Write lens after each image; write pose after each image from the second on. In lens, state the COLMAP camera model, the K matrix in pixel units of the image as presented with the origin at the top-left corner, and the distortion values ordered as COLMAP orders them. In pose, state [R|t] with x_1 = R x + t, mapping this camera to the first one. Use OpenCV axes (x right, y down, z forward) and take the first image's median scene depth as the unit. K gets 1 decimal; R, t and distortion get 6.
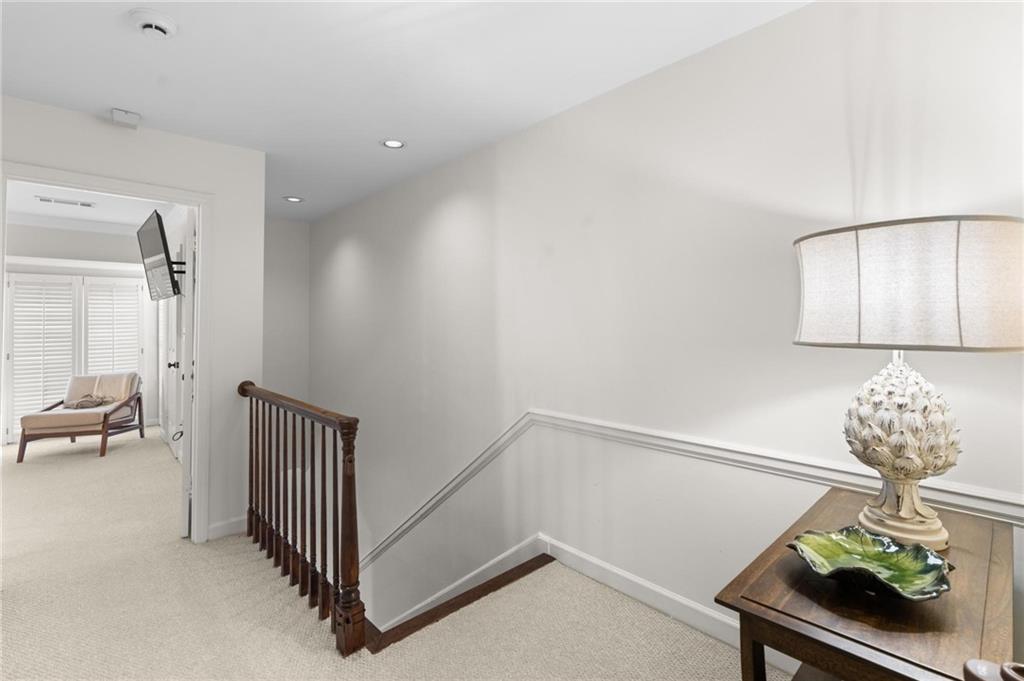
lens RADIAL K [[466.7, 0, 511.0], [0, 466.7, 325.9], [0, 0, 1]] dist [0.000024, 0.000792]
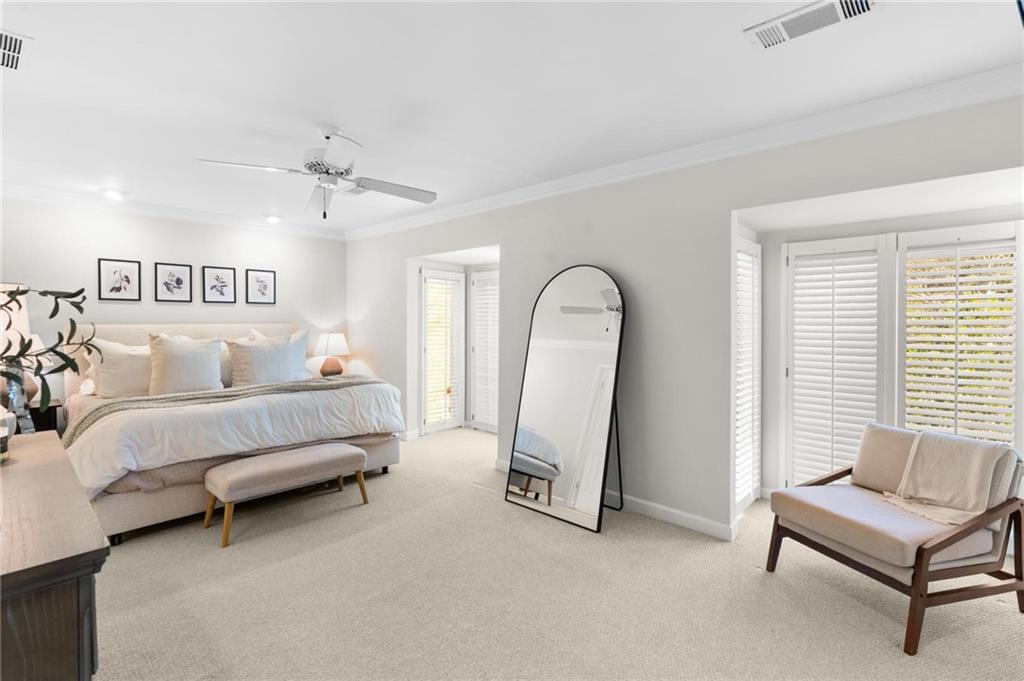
lens RADIAL K [[466.7, 0, 511.0], [0, 466.7, 325.9], [0, 0, 1]] dist [0.000024, 0.000792]
pose [[0.070946, 0.015397, -0.997361, -0.455575], [0.003158, 0.999872, 0.015661, -0.011271], [0.997475, -0.004261, 0.070888, 0.571521]]
